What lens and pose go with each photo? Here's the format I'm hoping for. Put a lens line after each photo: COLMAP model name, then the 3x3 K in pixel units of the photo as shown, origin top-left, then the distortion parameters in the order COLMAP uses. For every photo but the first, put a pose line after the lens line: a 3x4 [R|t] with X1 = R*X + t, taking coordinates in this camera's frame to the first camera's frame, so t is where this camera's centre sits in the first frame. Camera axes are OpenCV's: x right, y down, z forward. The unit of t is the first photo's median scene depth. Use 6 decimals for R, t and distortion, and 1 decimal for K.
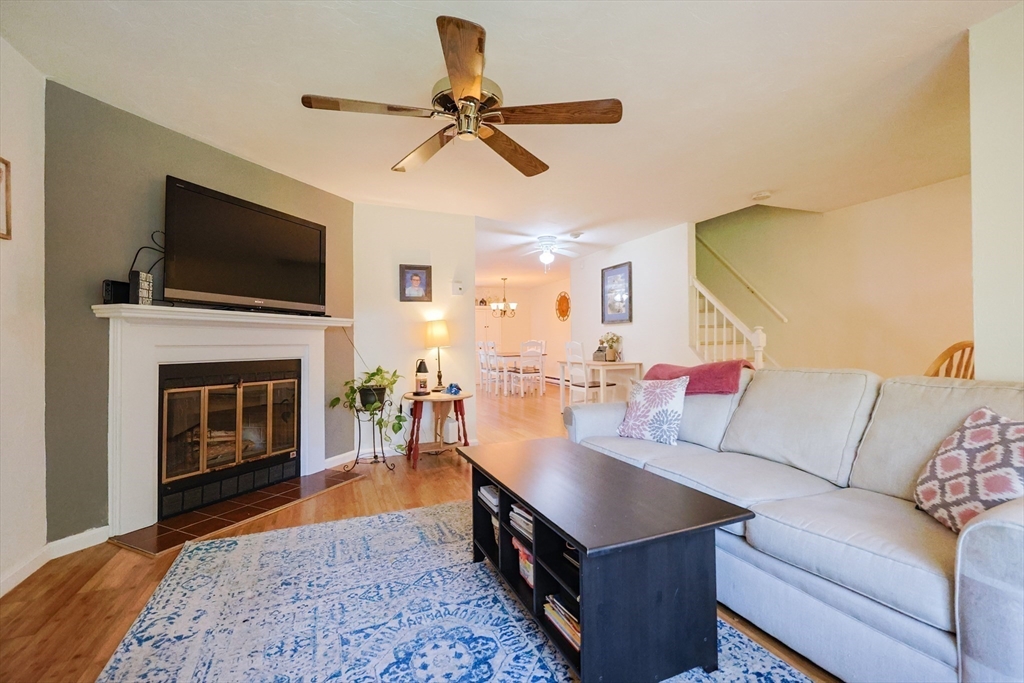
lens RADIAL K [[433.4, 0, 519.2], [0, 433.4, 337.3], [0, 0, 1]] dist [0.001999, 0.000994]
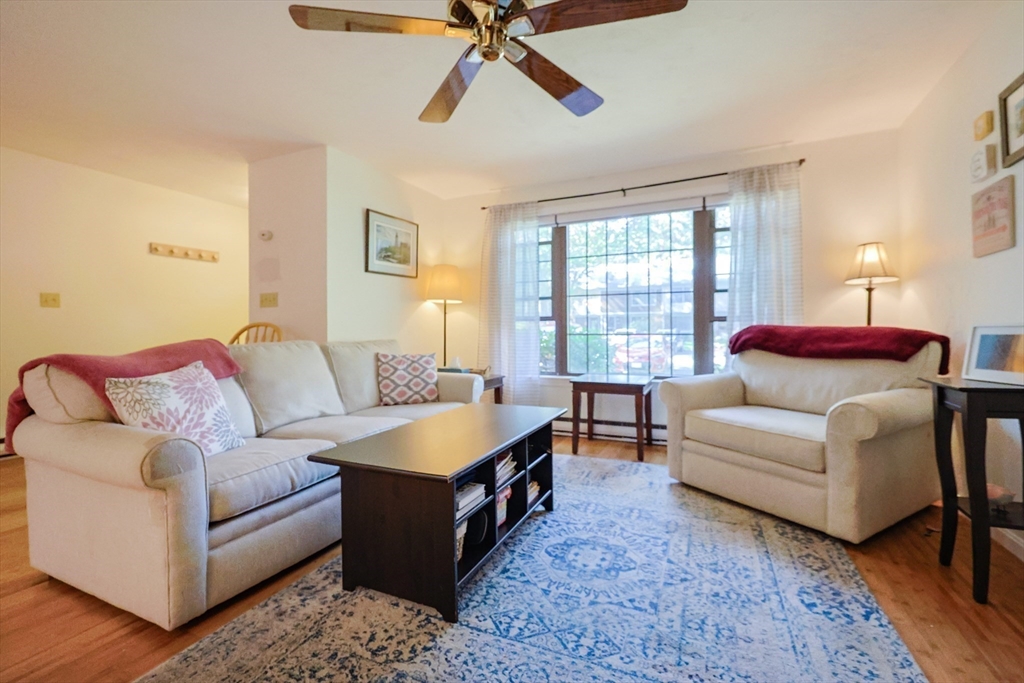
lens RADIAL K [[433.4, 0, 516.6], [0, 433.4, 337.7], [0, 0, 1]] dist [0.001999, 0.000994]
pose [[-0.664120, 0.007624, 0.747587, -0.883493], [0.008441, 0.999961, -0.002699, 0.089463], [-0.747578, 0.004518, -0.664159, 1.779896]]
